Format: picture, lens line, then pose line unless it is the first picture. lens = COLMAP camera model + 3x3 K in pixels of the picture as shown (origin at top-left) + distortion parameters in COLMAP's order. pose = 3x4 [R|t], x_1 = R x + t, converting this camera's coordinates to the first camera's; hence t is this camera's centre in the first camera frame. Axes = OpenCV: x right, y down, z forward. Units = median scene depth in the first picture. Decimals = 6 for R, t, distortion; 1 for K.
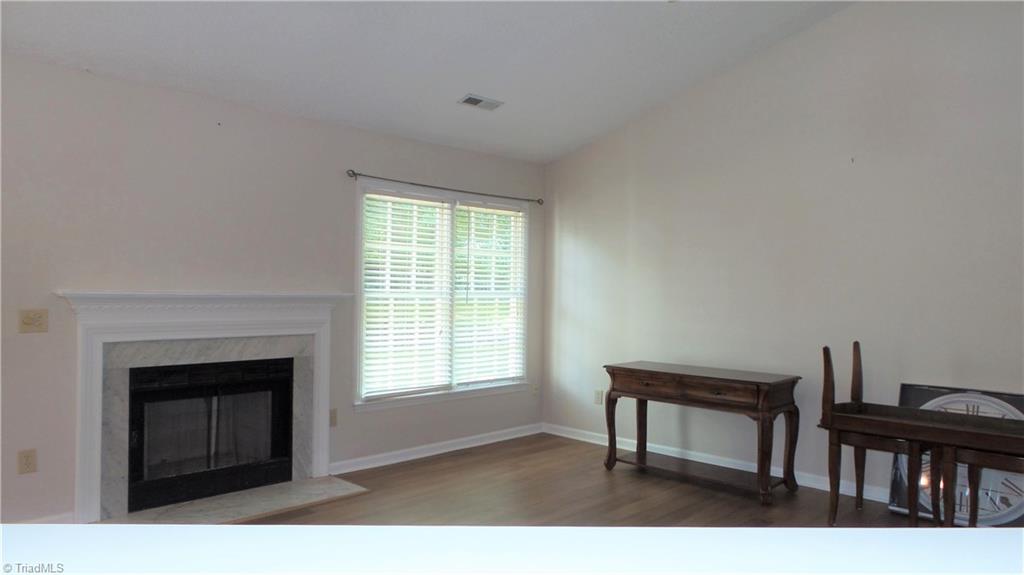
lens RADIAL K [[705.0, 0, 512.7], [0, 705.0, 292.9], [0, 0, 1]] dist [-0.015168, 0.014652]
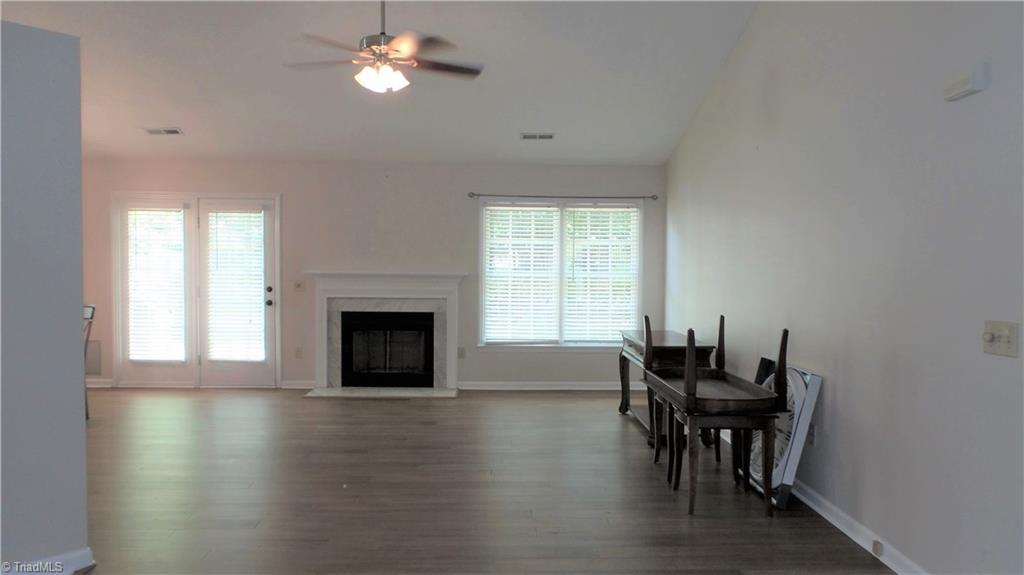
lens RADIAL K [[705.0, 0, 517.0], [0, 705.0, 295.1], [0, 0, 1]] dist [-0.015168, 0.014652]
pose [[0.710002, 0.021895, -0.703859, 0.963708], [-0.003428, 0.999612, 0.027636, 0.005874], [0.704191, -0.017209, 0.709802, -0.024919]]
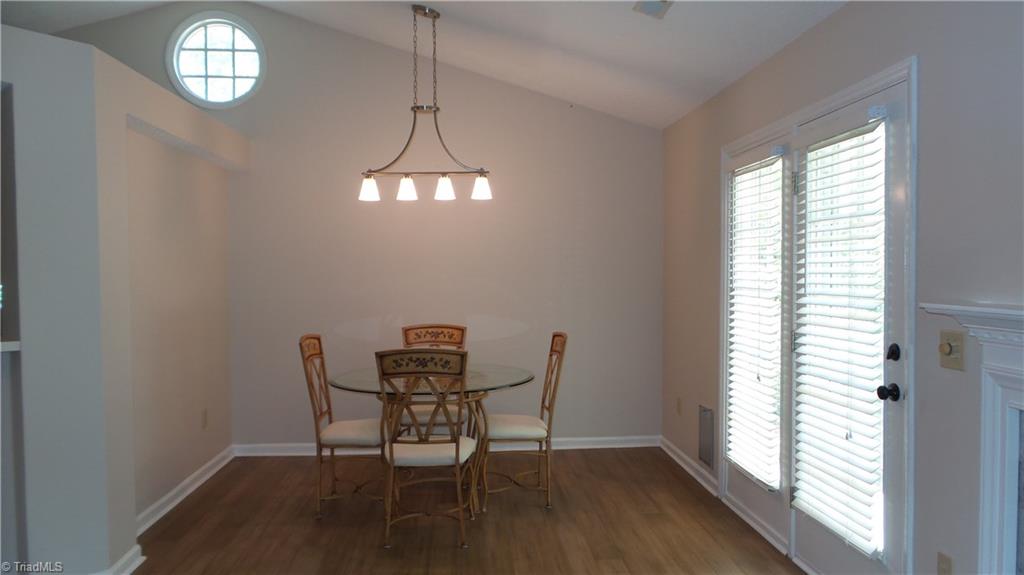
lens RADIAL K [[705.0, 0, 514.8], [0, 705.0, 293.4], [0, 0, 1]] dist [-0.015168, 0.014652]
pose [[-0.655597, 0.008501, -0.755064, 0.026551], [-0.011758, 0.999700, 0.021465, -0.014482], [0.755020, 0.022950, -0.655300, 0.856571]]
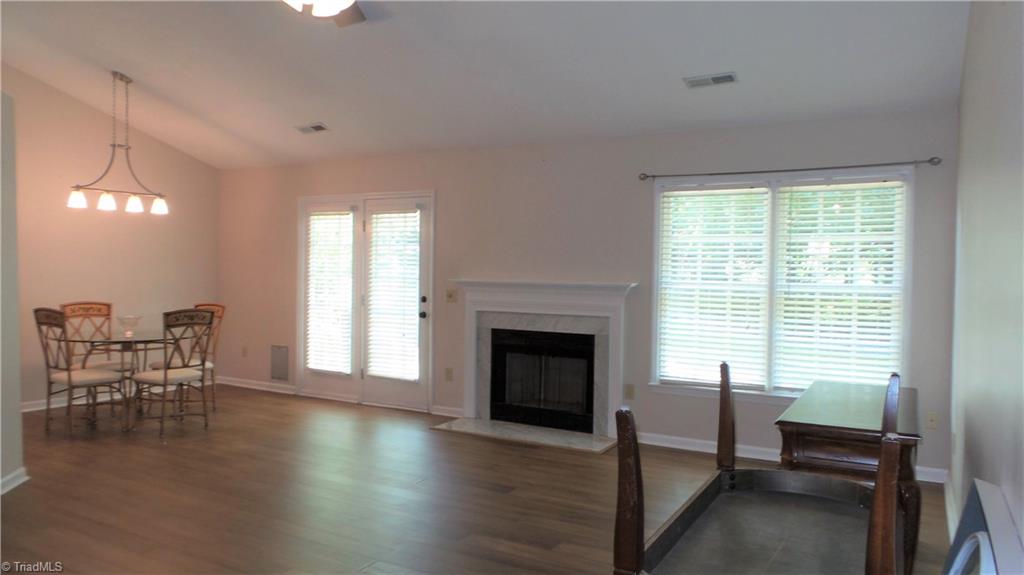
lens RADIAL K [[705.0, 0, 514.0], [0, 705.0, 296.5], [0, 0, 1]] dist [-0.015168, 0.014652]
pose [[0.249276, 0.019864, -0.968229, 0.842019], [-0.019513, 0.999690, 0.015486, 0.008093], [0.968236, 0.015033, 0.249587, 0.543756]]
